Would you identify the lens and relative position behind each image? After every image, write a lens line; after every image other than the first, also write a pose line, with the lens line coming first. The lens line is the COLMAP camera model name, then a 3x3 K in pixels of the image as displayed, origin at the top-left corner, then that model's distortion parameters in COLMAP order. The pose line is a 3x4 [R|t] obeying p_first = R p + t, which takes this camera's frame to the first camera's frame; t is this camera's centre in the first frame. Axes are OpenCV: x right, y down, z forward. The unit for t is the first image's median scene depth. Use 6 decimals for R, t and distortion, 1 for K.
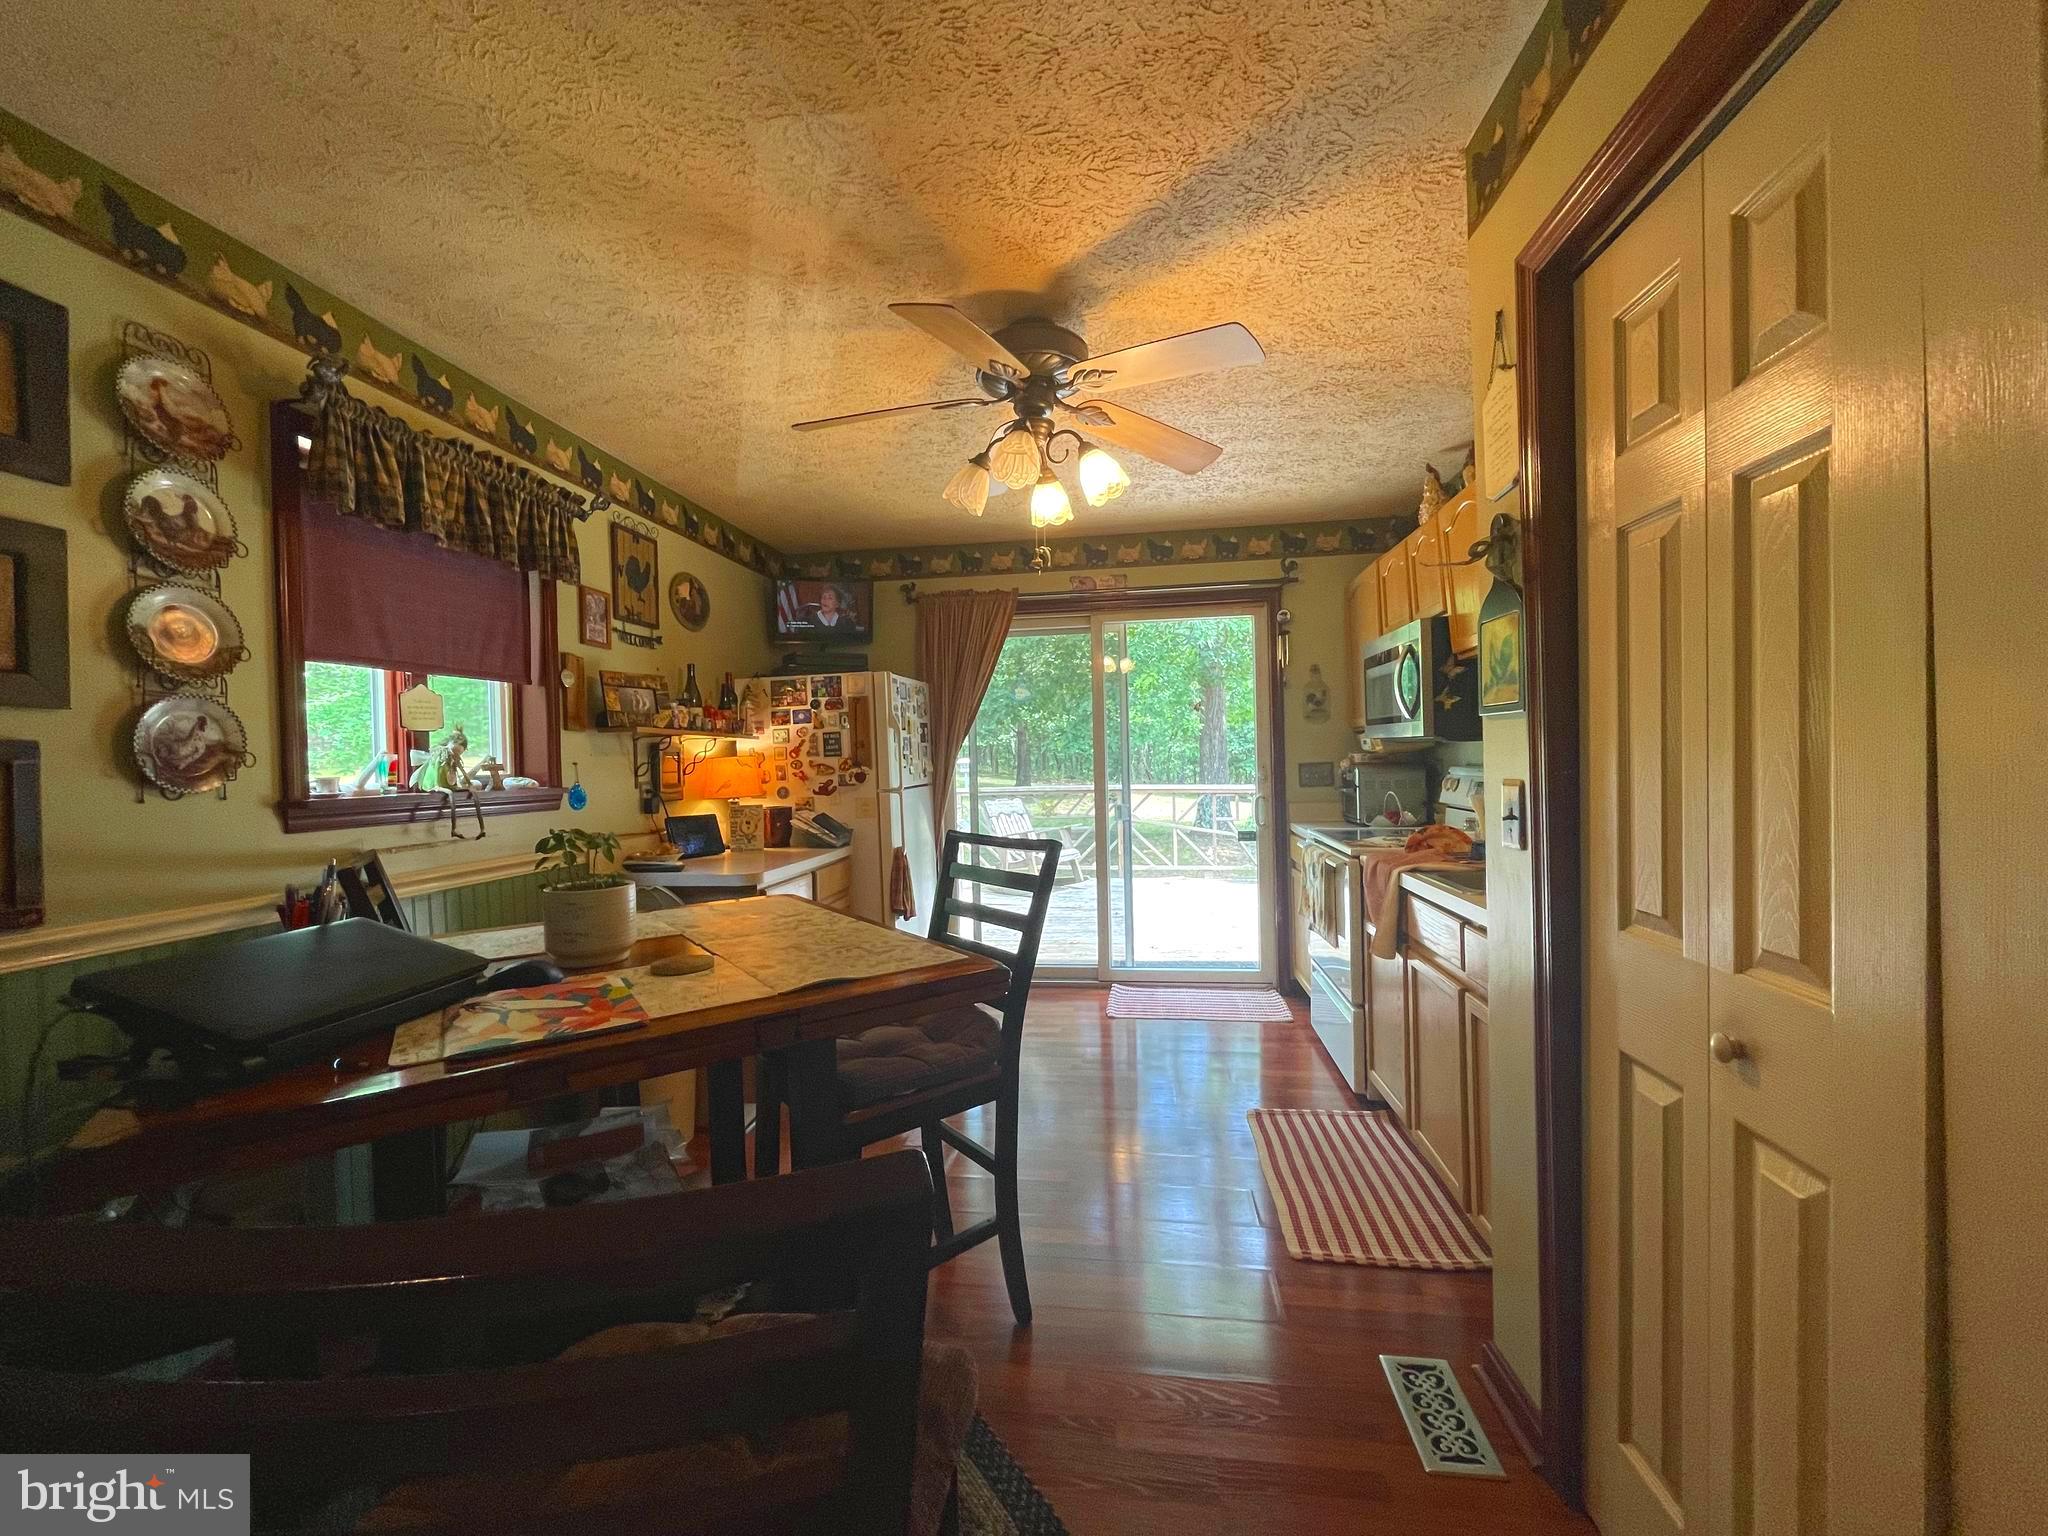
lens RADIAL K [[835.5, 0, 1024.0], [0, 835.5, 768.0], [0, 0, 1]] dist [-0.002633, -0.000236]
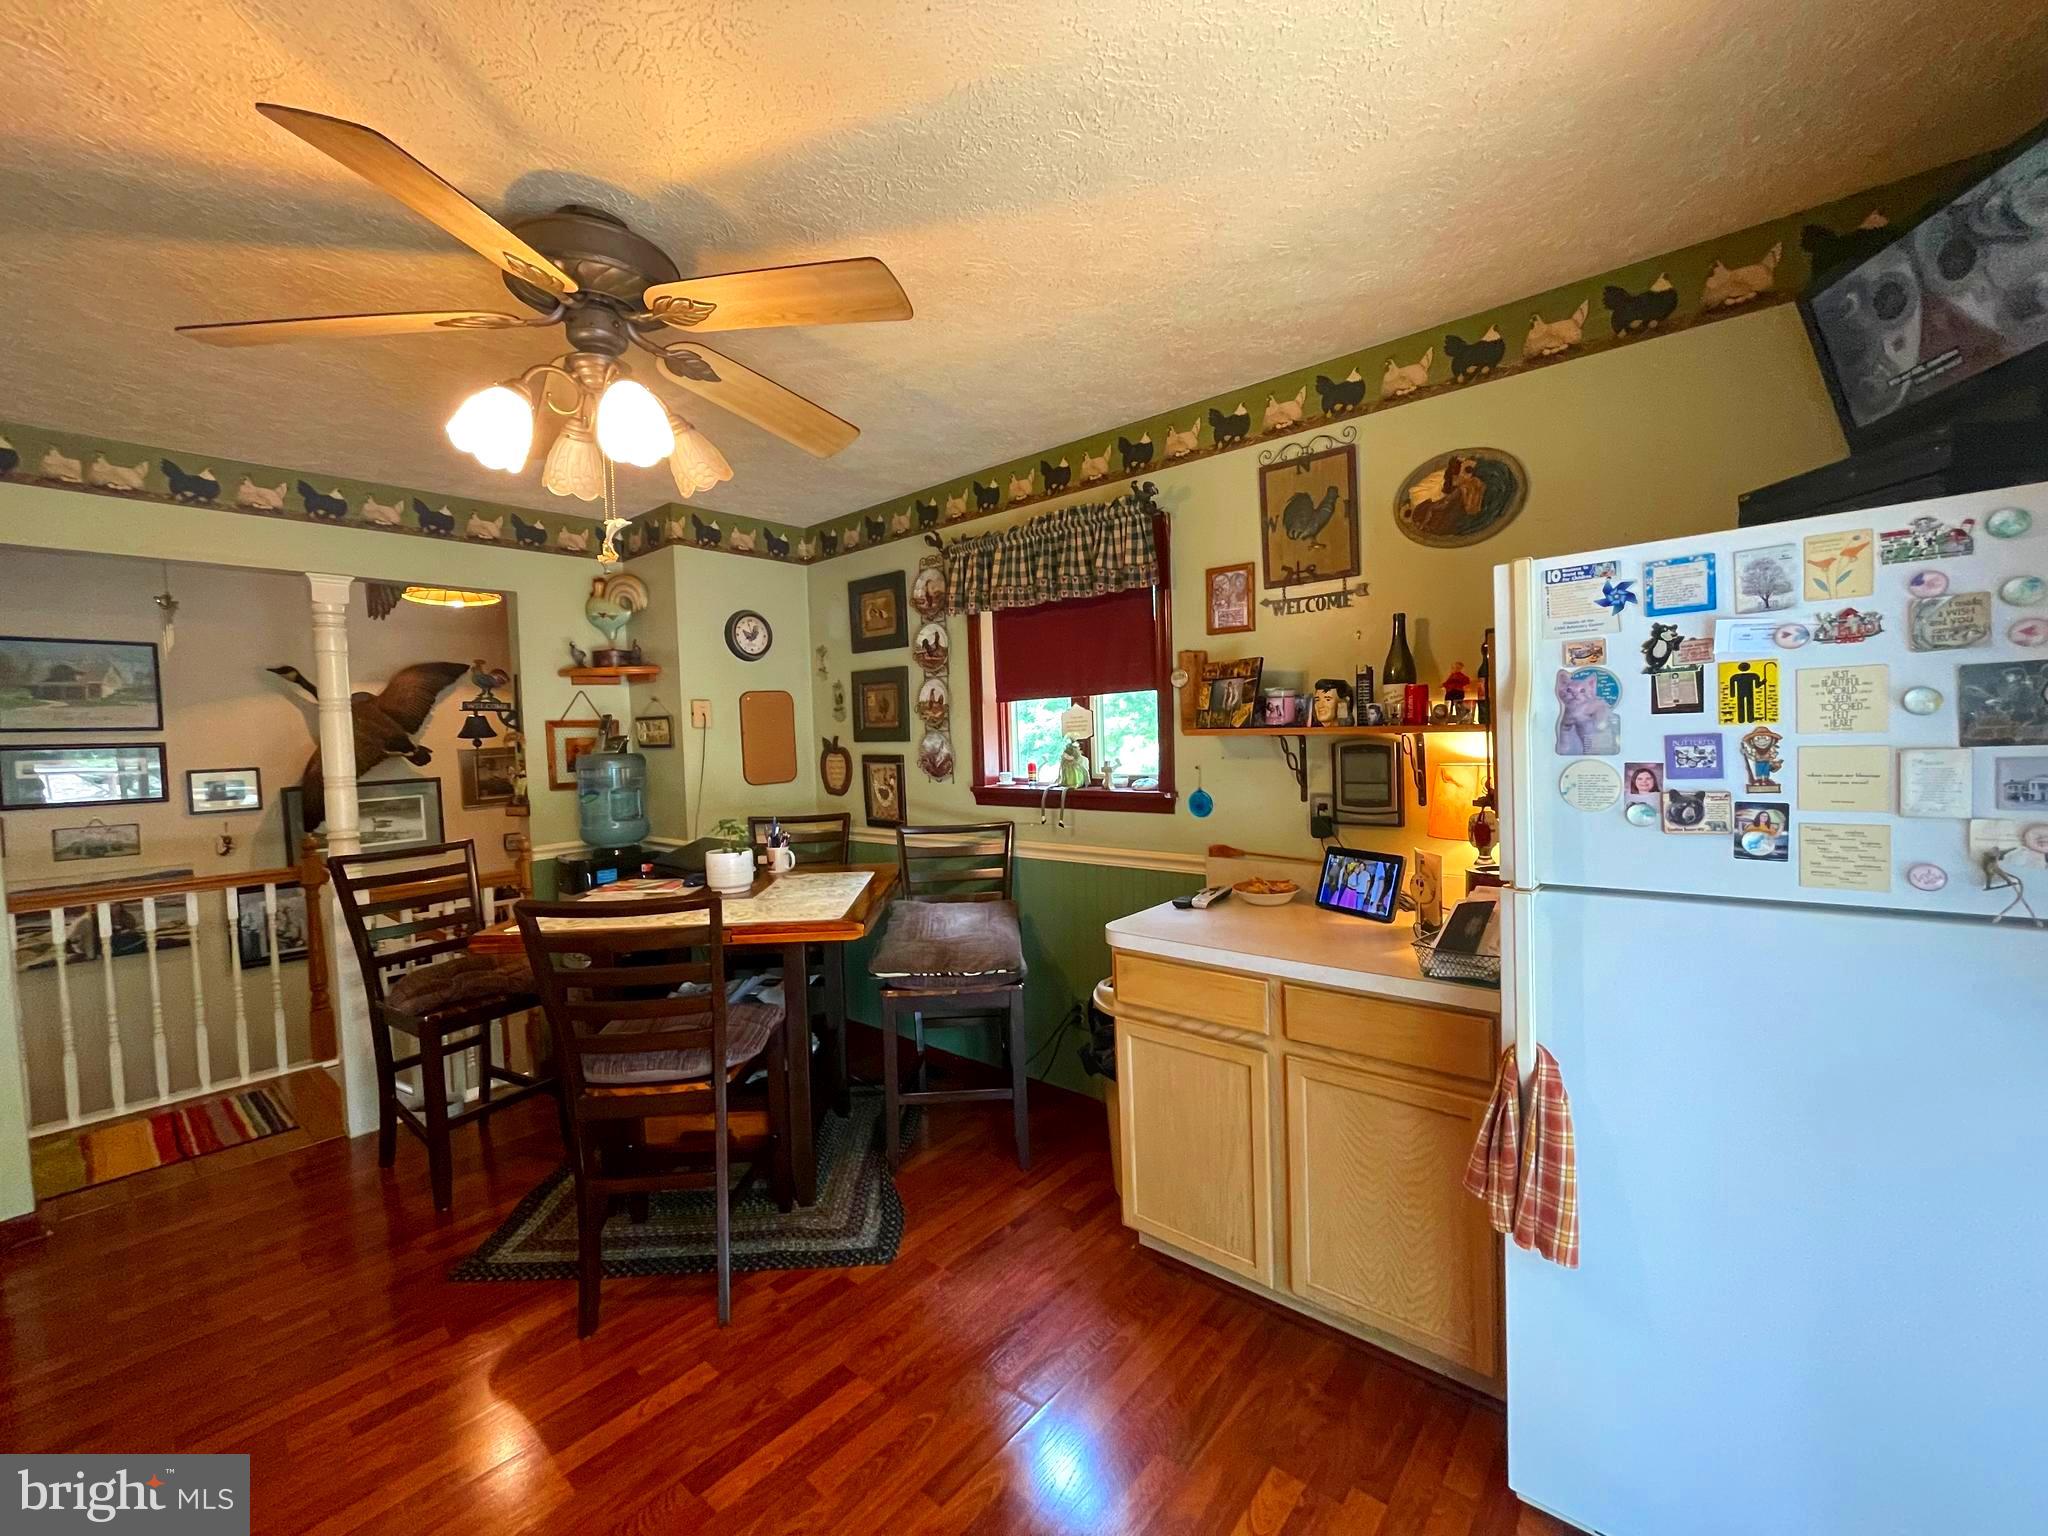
lens RADIAL K [[835.5, 0, 1024.0], [0, 835.5, 768.0], [0, 0, 1]] dist [-0.002633, -0.000236]
pose [[-0.547015, 0.079612, -0.833329, 0.345443], [0.039379, 0.996813, 0.069381, -0.076935], [0.836196, 0.005137, -0.548407, 1.336483]]
